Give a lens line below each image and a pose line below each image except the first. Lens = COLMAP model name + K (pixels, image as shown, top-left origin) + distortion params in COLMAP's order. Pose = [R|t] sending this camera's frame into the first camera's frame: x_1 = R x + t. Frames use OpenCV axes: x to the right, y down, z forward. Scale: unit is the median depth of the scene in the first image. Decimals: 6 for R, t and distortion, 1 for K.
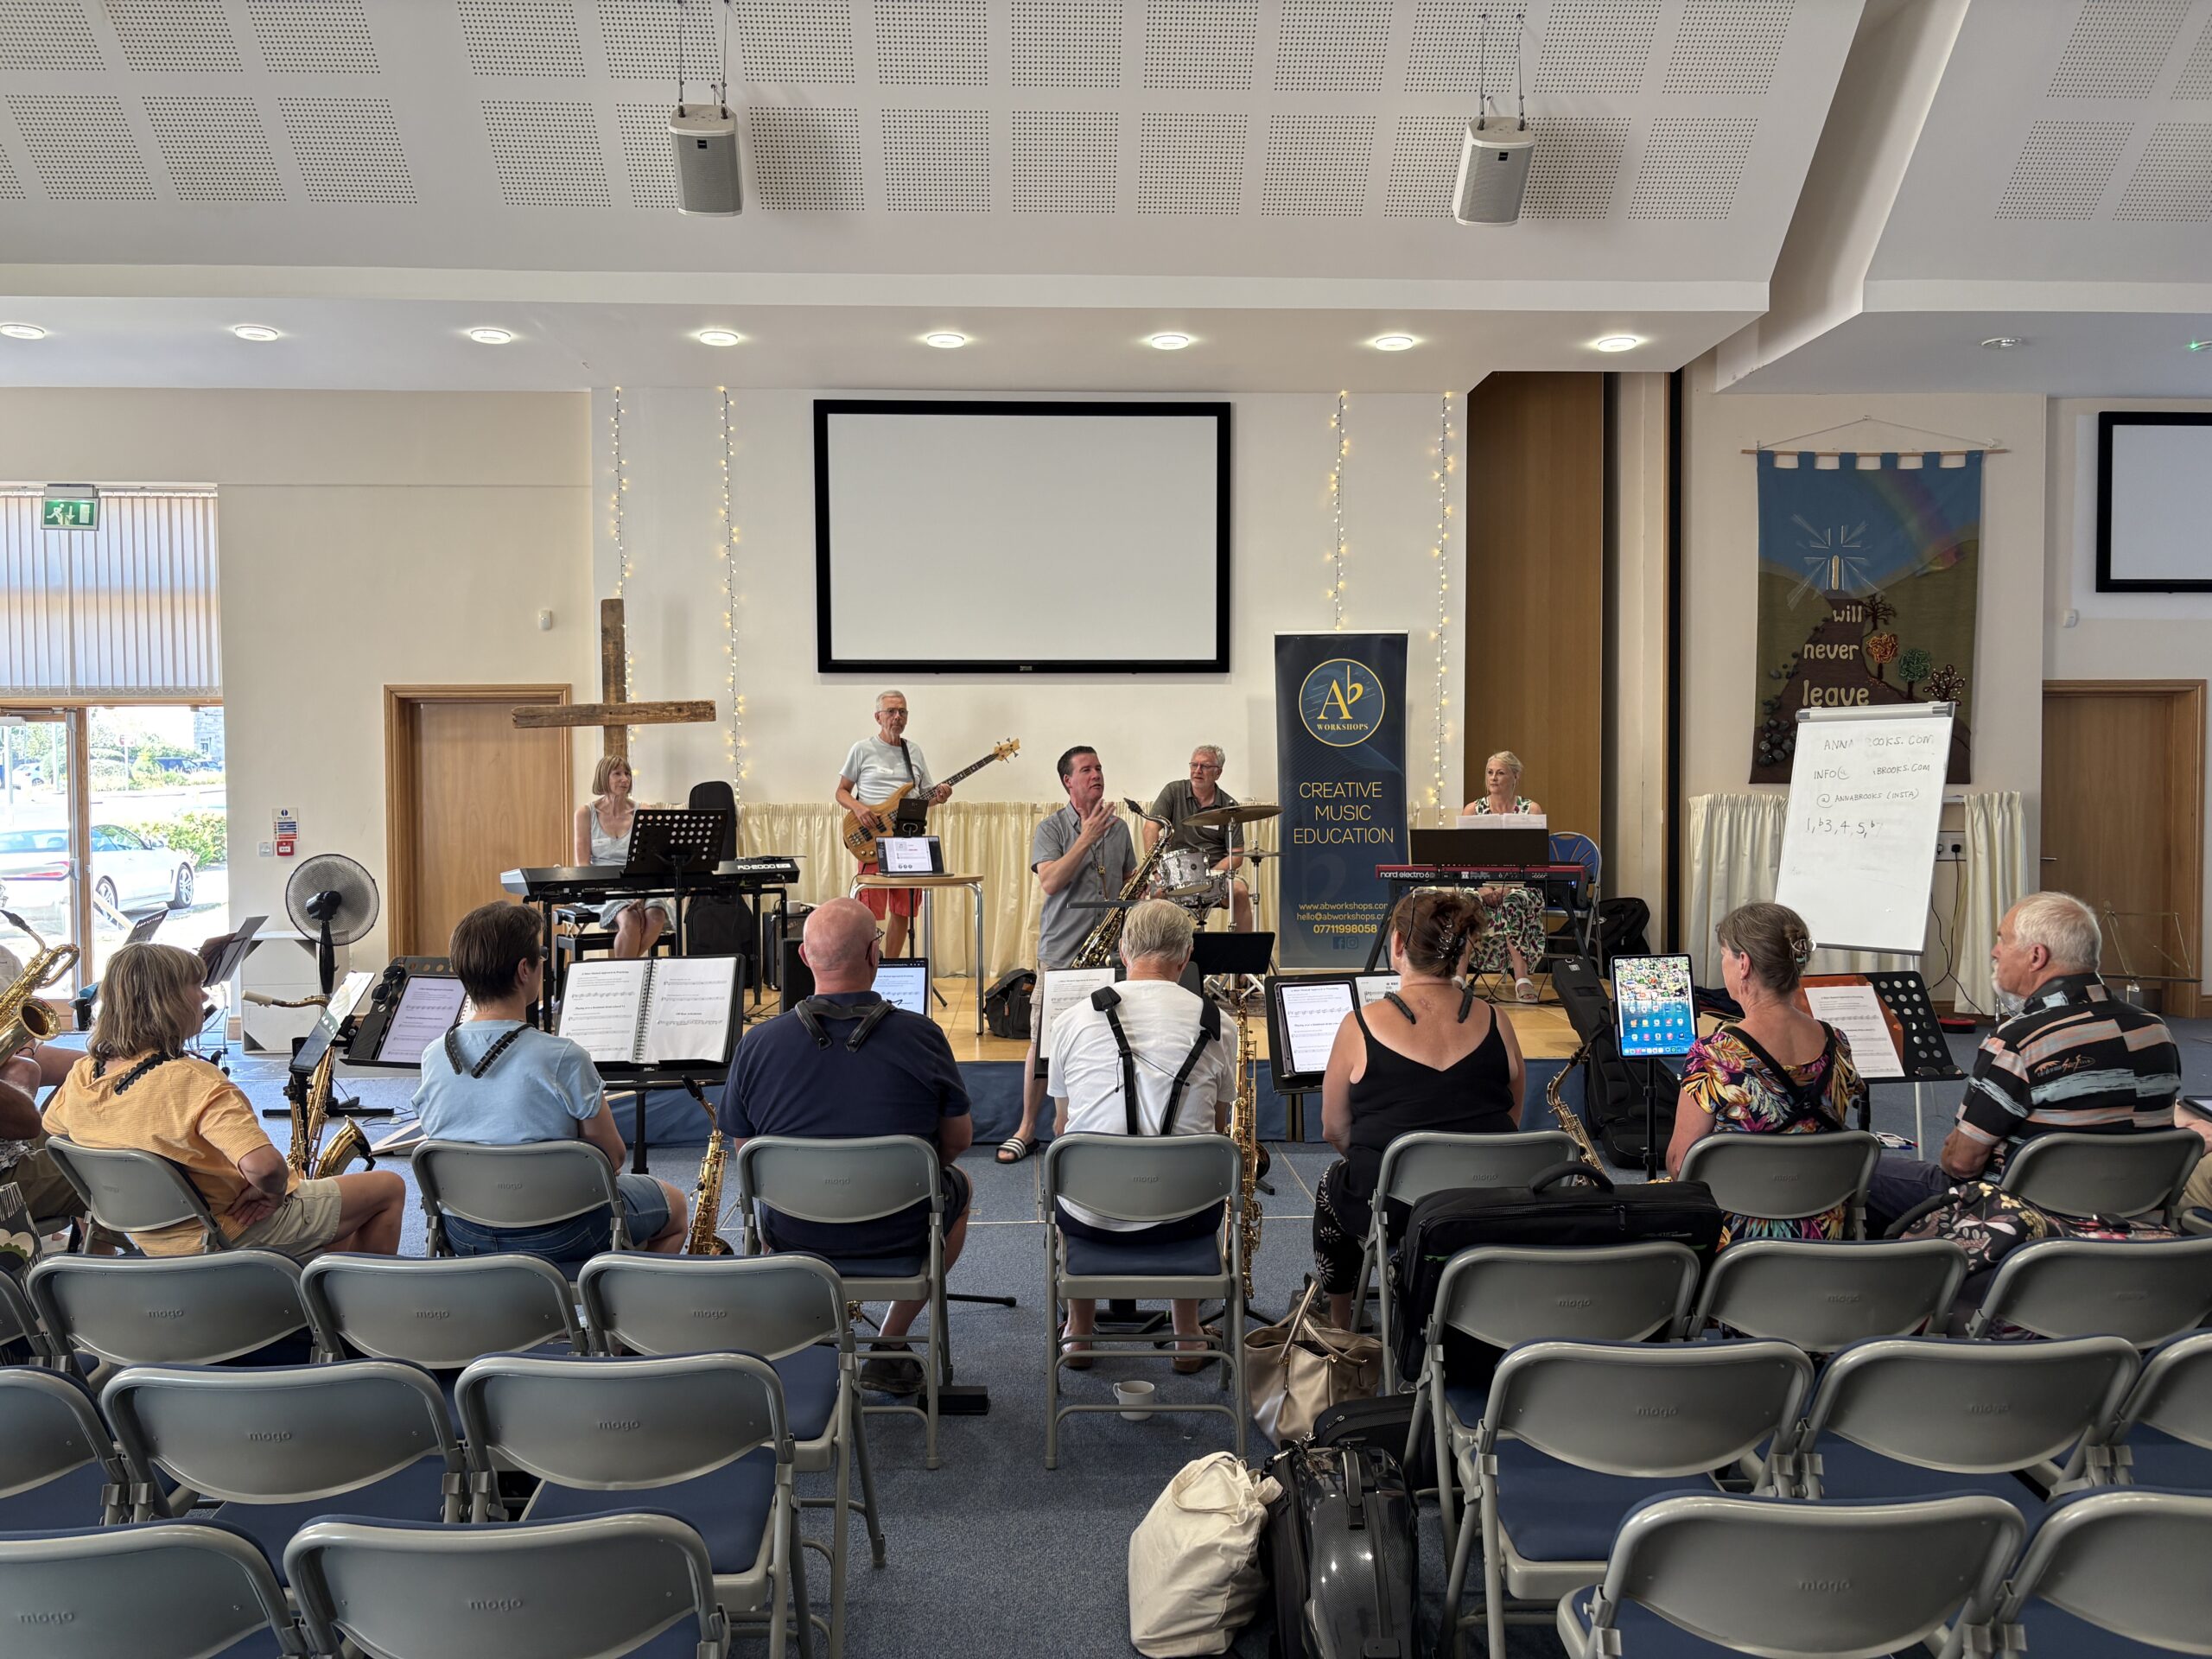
lens RADIAL K [[1814.6, 0, 1108.5], [0, 1814.6, 837.5], [0, 0, 1]] dist [0.043607, -0.001351]
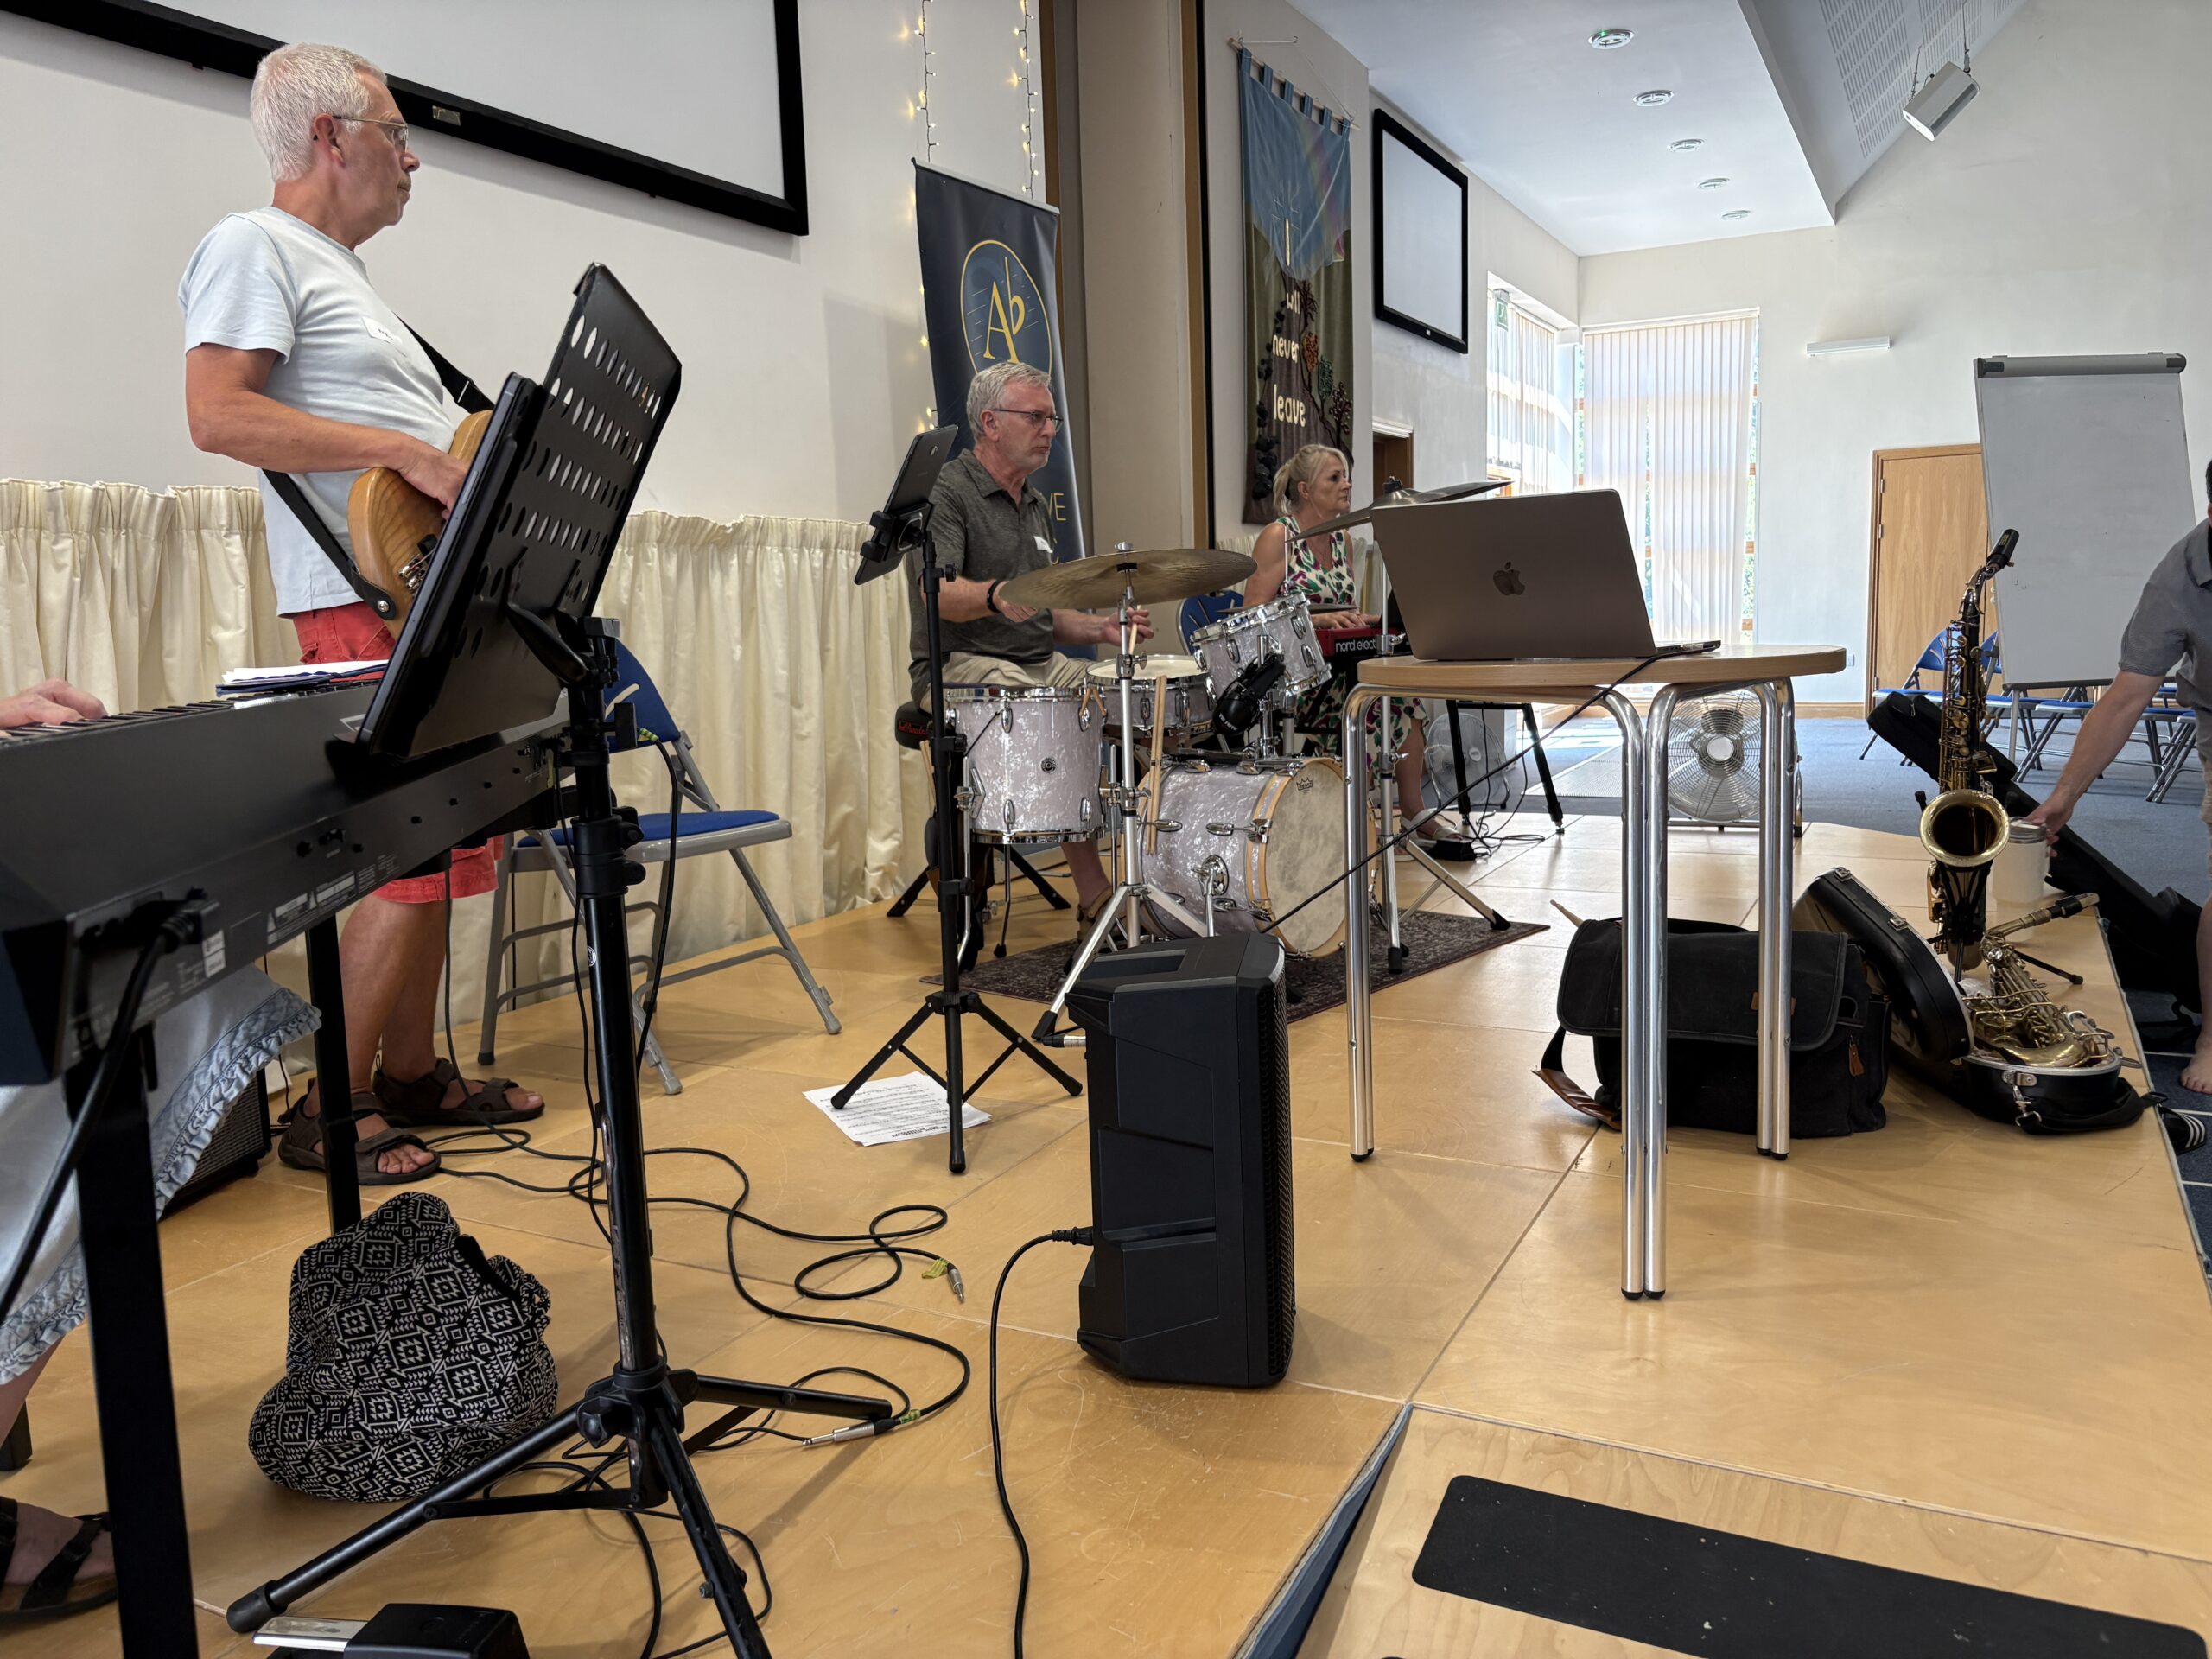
lens RADIAL K [[1691.7, 0, 1139.0], [0, 1691.7, 821.1], [0, 0, 1]] dist [0.016871, 0.002932]
pose [[0.502444, -0.124554, 0.855591, -0.276070], [0.055621, 0.992176, 0.111774, 0.011380], [-0.862819, -0.008571, 0.505441, 0.726522]]
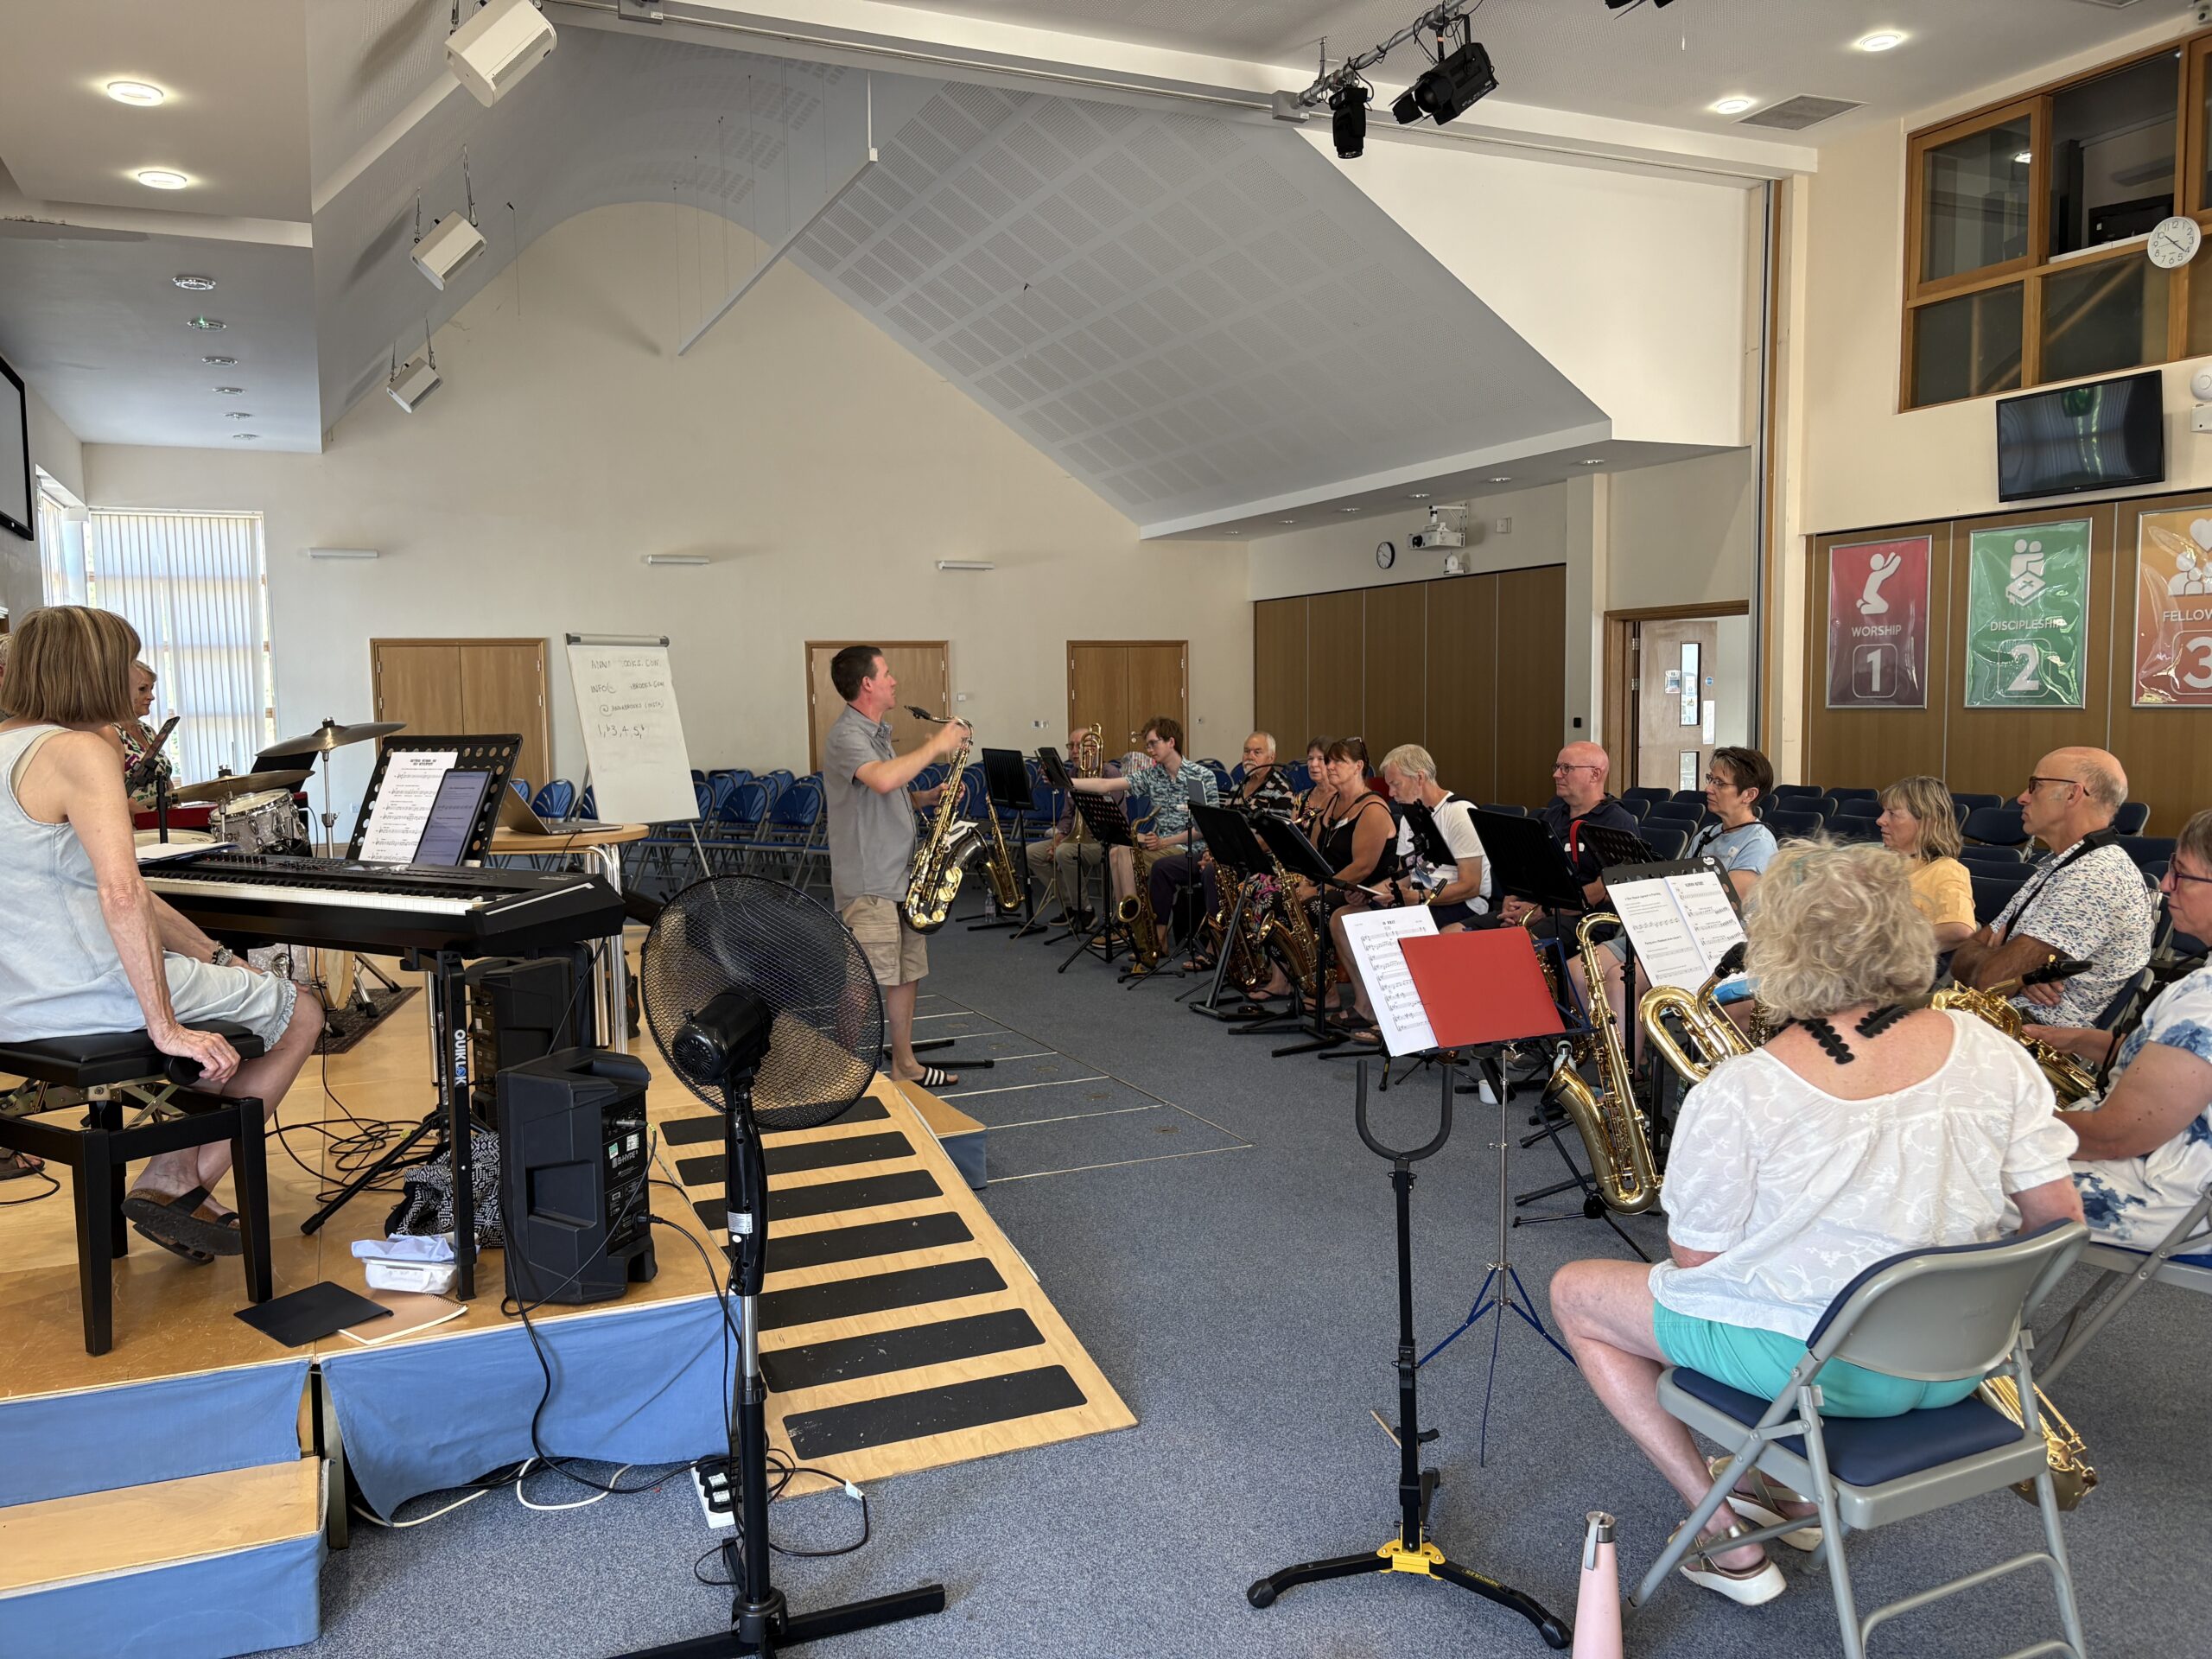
lens RADIAL K [[1696.7, 0, 1115.7], [0, 1696.7, 830.2], [0, 0, 1]] dist [0.030511, -0.043790]
pose [[-0.358391, -0.063877, 0.931384, -0.592933], [0.040384, 0.995662, 0.083825, -0.017734], [-0.932698, 0.067655, -0.354256, 0.821078]]
